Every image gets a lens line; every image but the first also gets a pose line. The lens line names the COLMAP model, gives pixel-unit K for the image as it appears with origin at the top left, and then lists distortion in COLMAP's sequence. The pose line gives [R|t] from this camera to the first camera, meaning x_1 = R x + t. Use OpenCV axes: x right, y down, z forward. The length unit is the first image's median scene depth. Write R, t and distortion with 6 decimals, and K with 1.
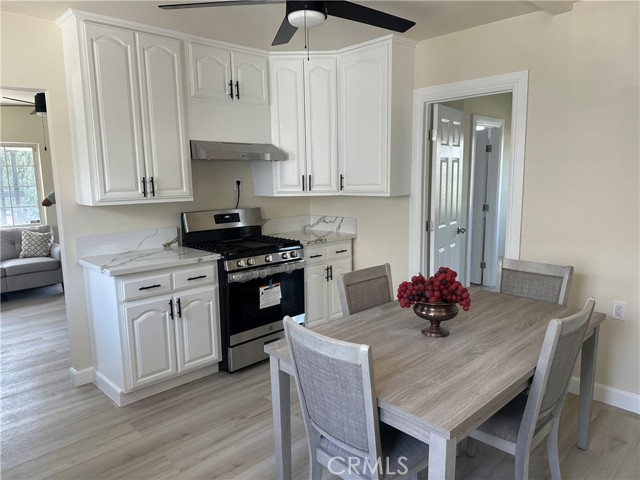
lens RADIAL K [[447.8, 0, 316.4], [0, 447.8, 242.4], [0, 0, 1]] dist [0.078422, -0.106074]
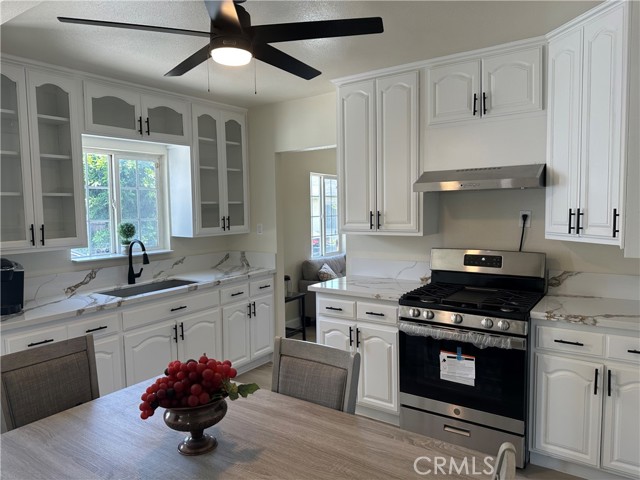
lens RADIAL K [[449.4, 0, 317.8], [0, 449.4, 237.9], [0, 0, 1]] dist [0.074302, -0.095941]
pose [[0.193636, 0.075949, -0.978129, 0.624298], [-0.138045, 0.989189, 0.049480, -0.110870], [0.971313, 0.125445, 0.202027, 0.638181]]
